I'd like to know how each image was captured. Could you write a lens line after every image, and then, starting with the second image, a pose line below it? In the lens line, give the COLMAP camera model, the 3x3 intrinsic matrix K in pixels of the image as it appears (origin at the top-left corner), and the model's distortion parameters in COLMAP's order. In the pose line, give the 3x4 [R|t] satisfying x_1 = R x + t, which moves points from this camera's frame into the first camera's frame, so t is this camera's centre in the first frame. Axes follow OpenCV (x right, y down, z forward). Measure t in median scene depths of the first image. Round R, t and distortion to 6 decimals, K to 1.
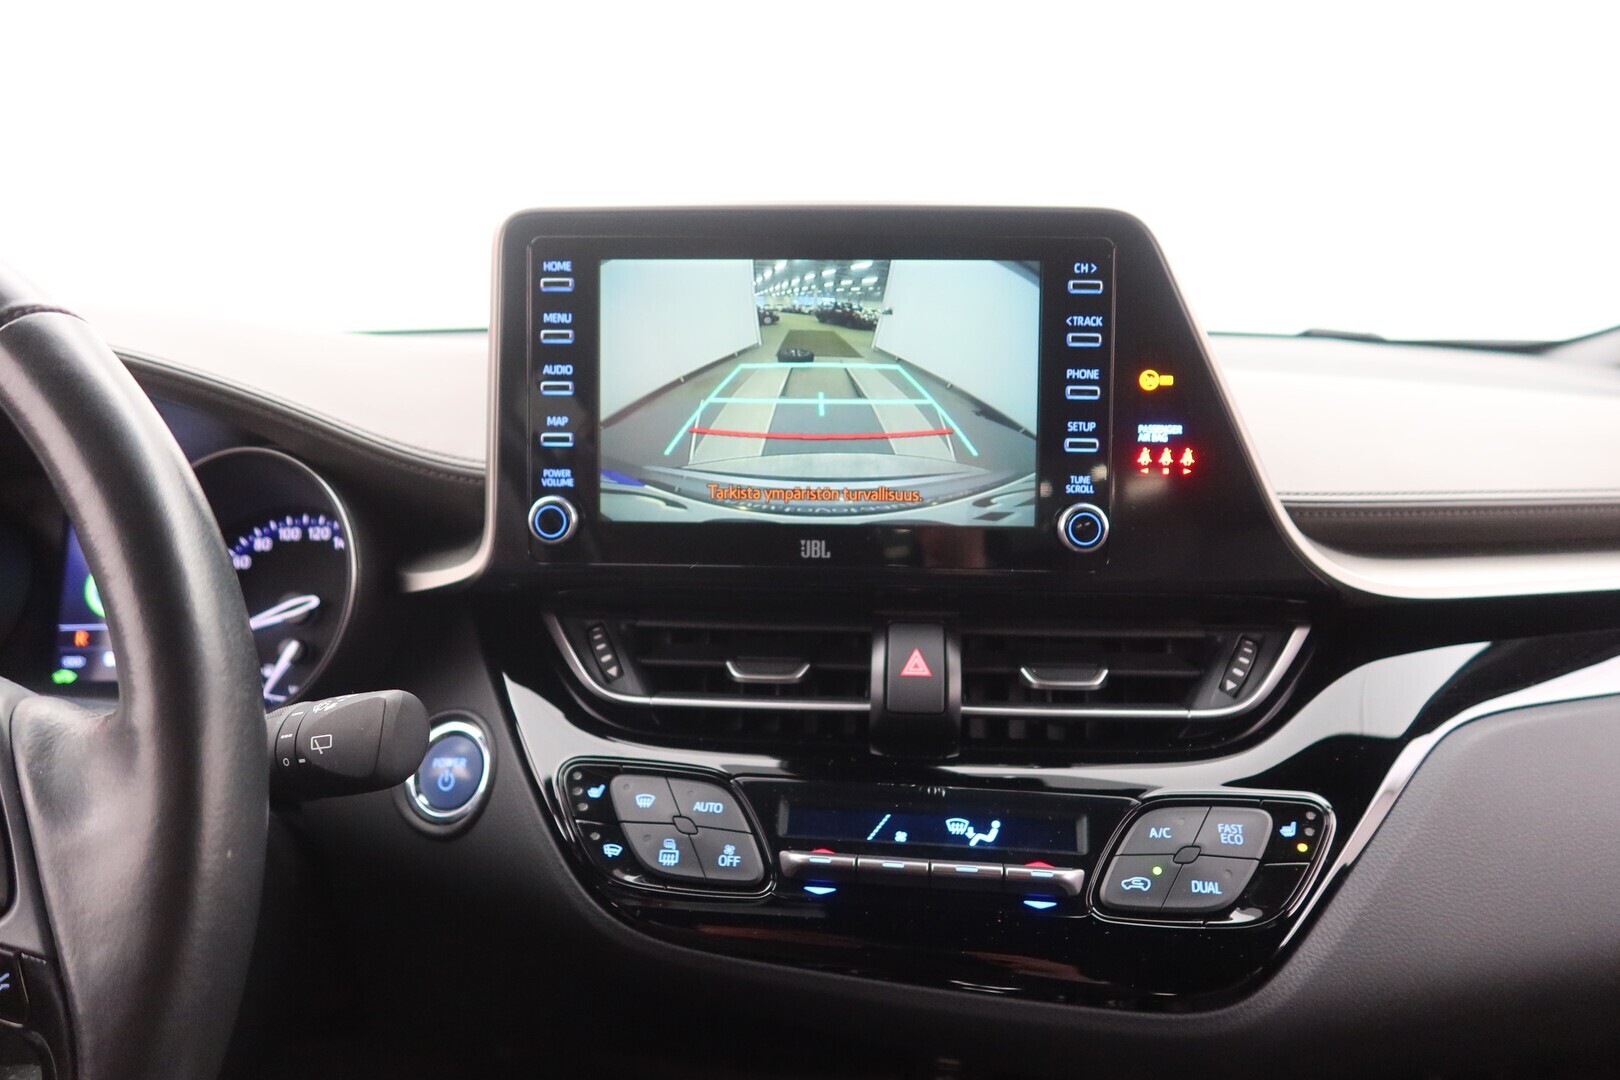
lens RADIAL K [[1146.0, 0, 810.0], [0, 1146.0, 540.0], [0, 0, 1]] dist [-0.036587, -0.000866]
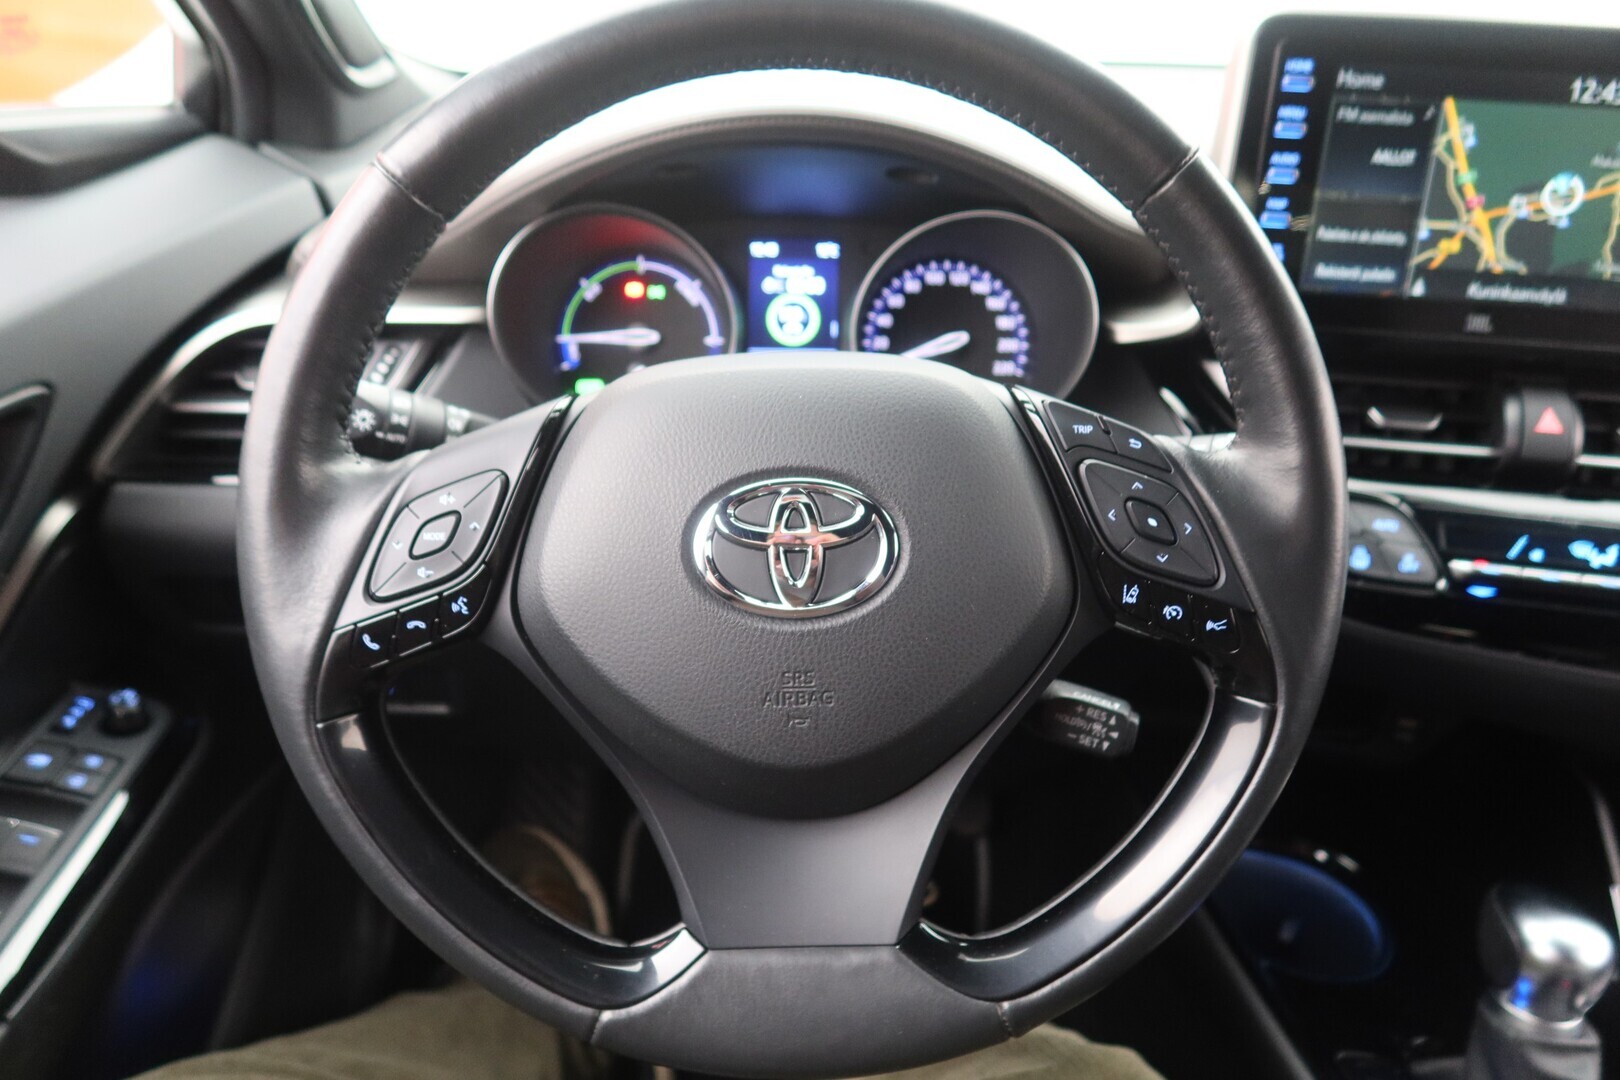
lens RADIAL K [[1146.0, 0, 810.0], [0, 1146.0, 540.0], [0, 0, 1]] dist [-0.036587, -0.000866]
pose [[0.996332, 0.053735, -0.066600, -0.509246], [-0.034985, 0.966030, 0.256051, -0.042850], [0.078097, -0.252781, 0.964366, -0.227341]]
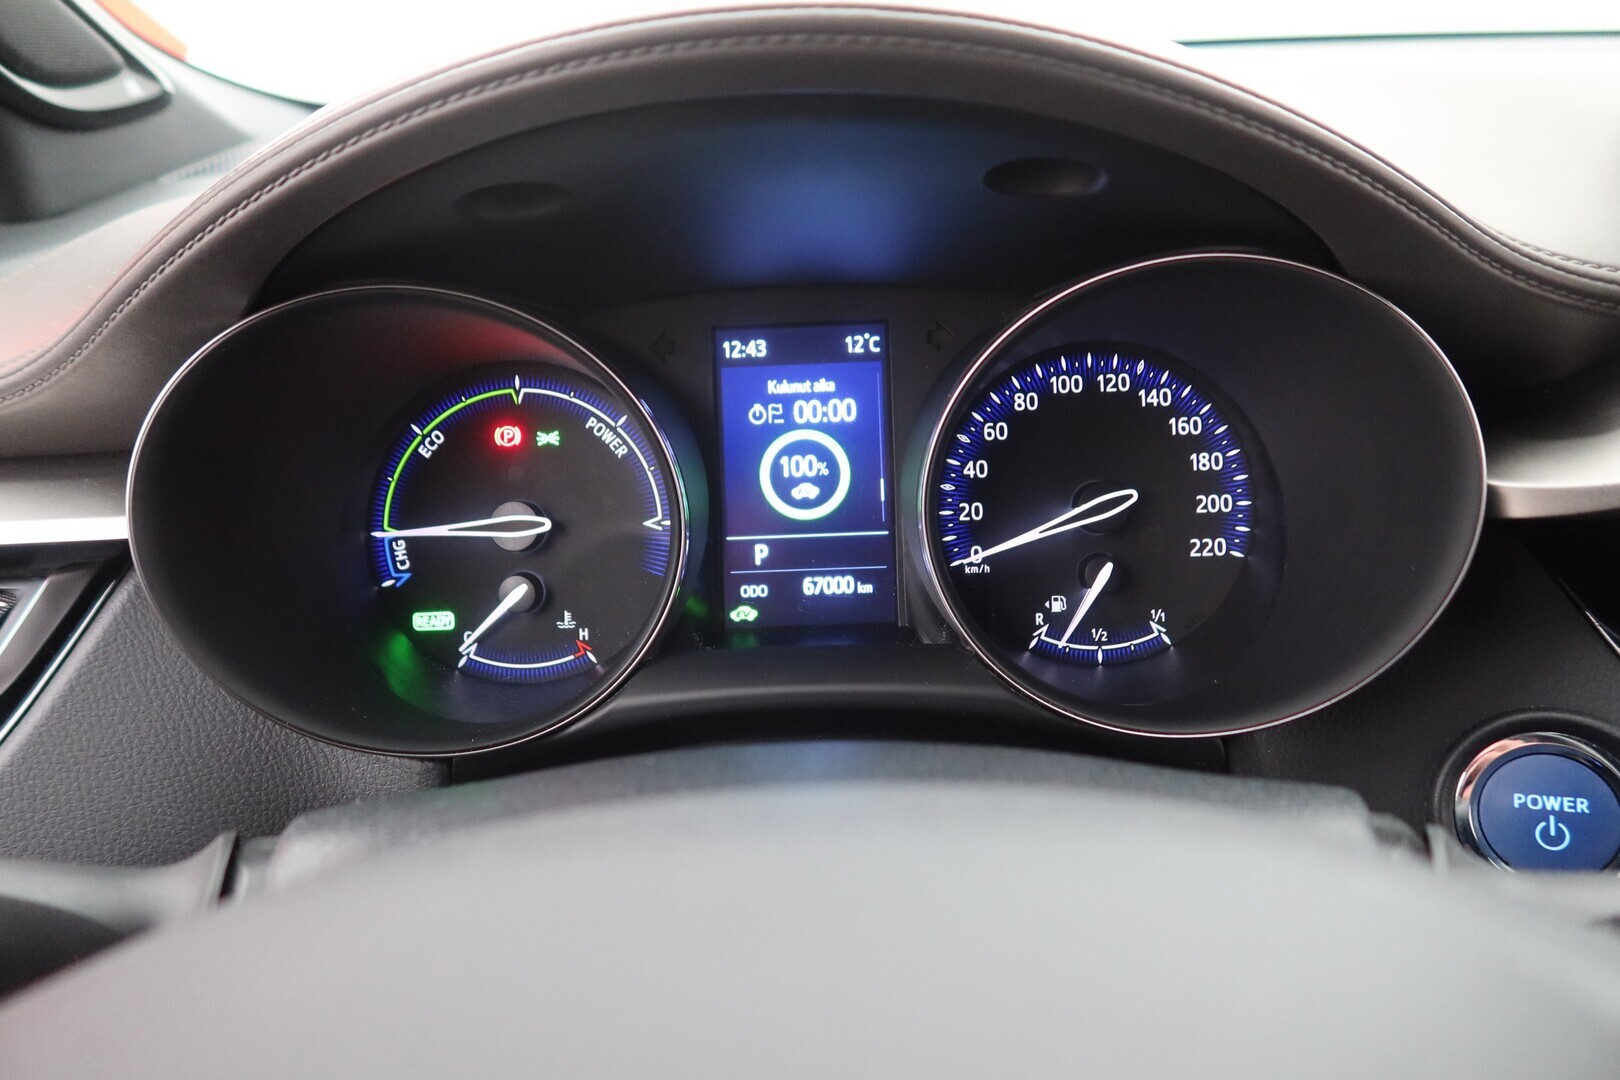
lens RADIAL K [[1146.0, 0, 810.0], [0, 1146.0, 540.0], [0, 0, 1]] dist [-0.036587, -0.000866]
pose [[0.993787, 0.003493, -0.111242, -0.545635], [0.018882, 0.979726, 0.199450, -0.051340], [0.109684, -0.200312, 0.973573, 0.366600]]
